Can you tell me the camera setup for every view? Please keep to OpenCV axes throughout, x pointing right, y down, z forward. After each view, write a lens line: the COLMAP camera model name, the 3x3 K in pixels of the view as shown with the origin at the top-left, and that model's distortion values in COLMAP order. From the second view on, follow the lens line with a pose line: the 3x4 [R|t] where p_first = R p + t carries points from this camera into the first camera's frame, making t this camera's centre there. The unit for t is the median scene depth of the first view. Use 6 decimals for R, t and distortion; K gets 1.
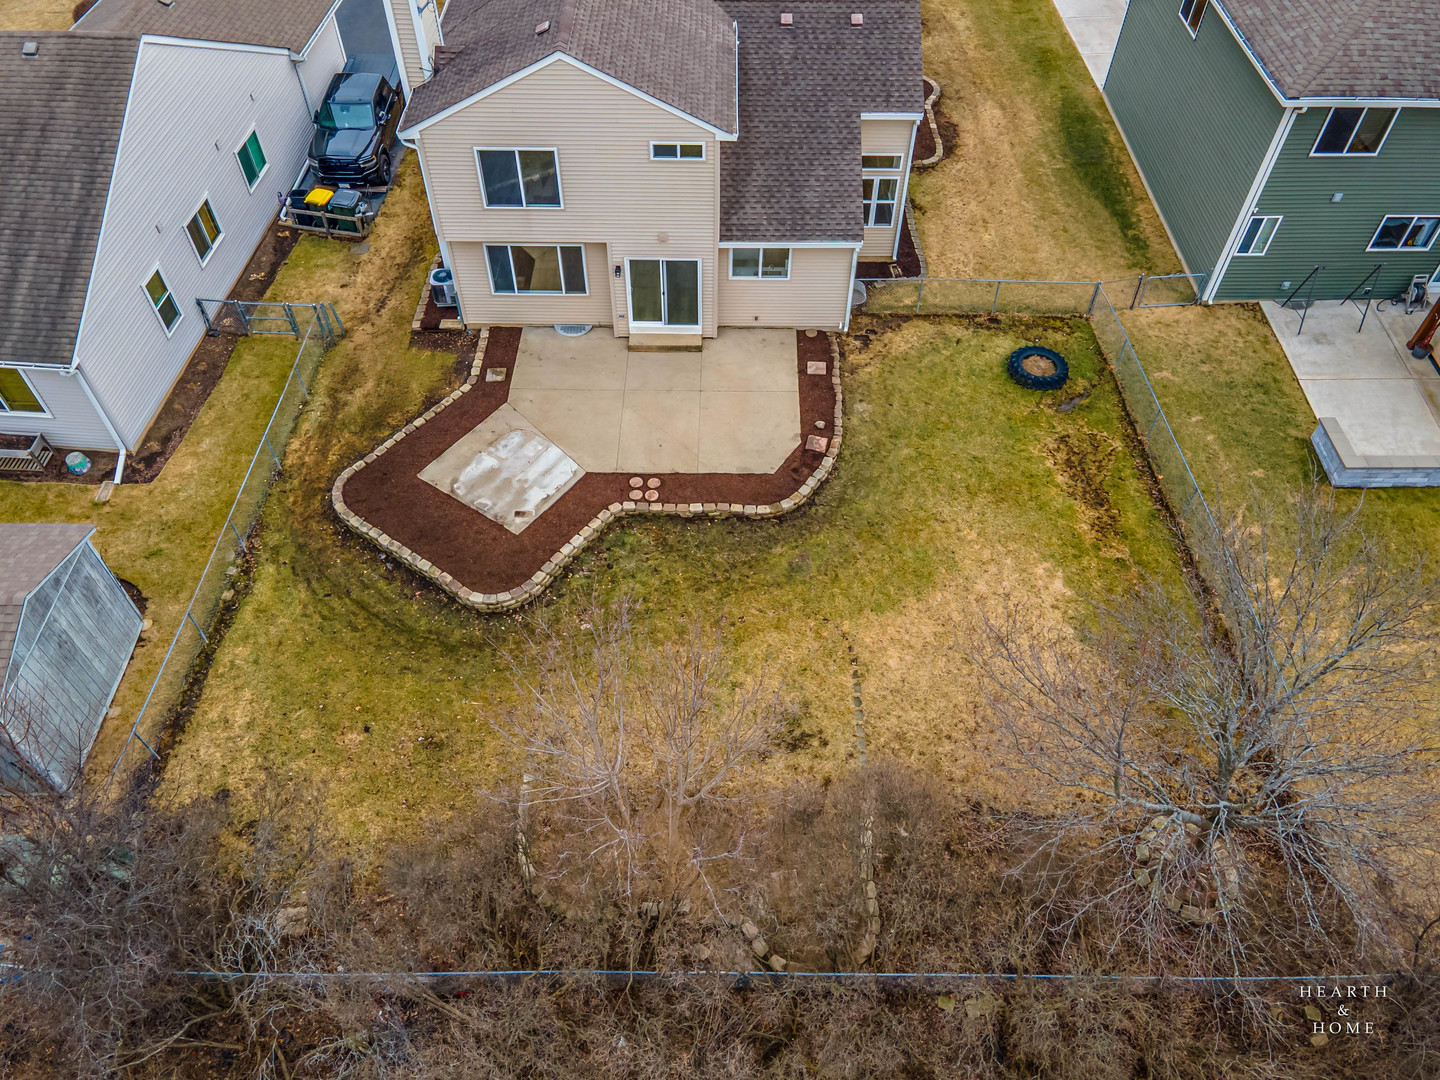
lens RADIAL K [[1026.7, 0, 720.8], [0, 1026.7, 542.7], [0, 0, 1]] dist [0.035597, 0.012968]
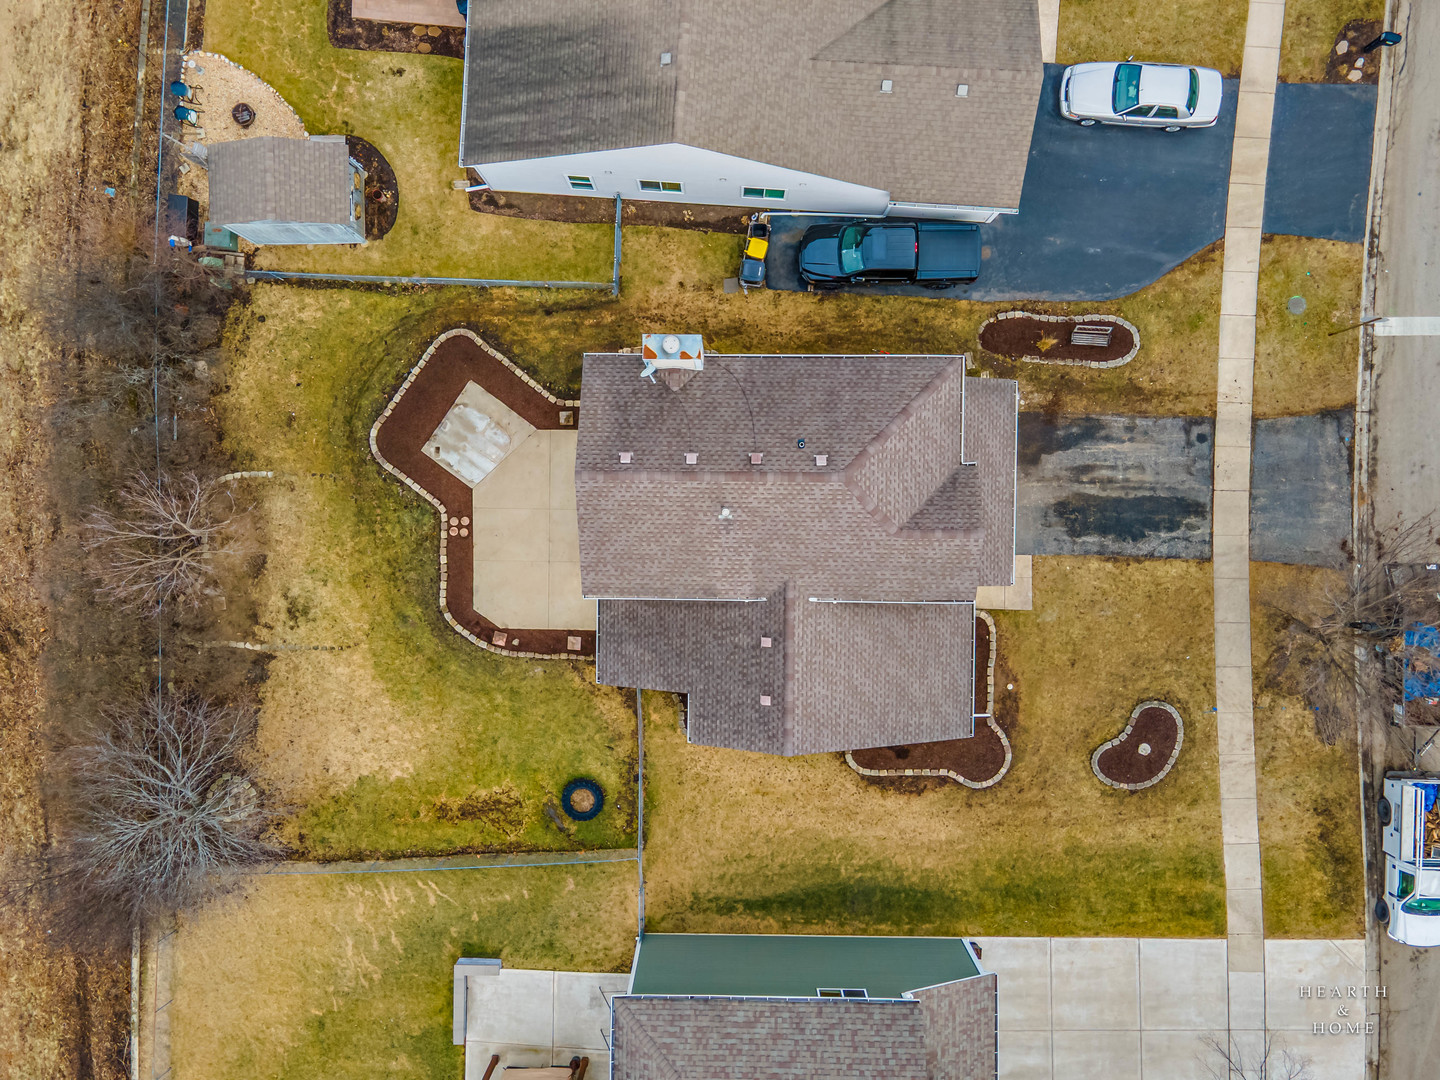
lens RADIAL K [[1026.7, 0, 712.0], [0, 1026.7, 539.1], [0, 0, 1]] dist [0.035597, 0.012968]
pose [[-0.005277, 0.999722, 0.022995, -0.092257], [-0.753609, -0.019091, 0.657046, -1.363582], [0.657302, -0.013862, 0.753500, 0.064592]]
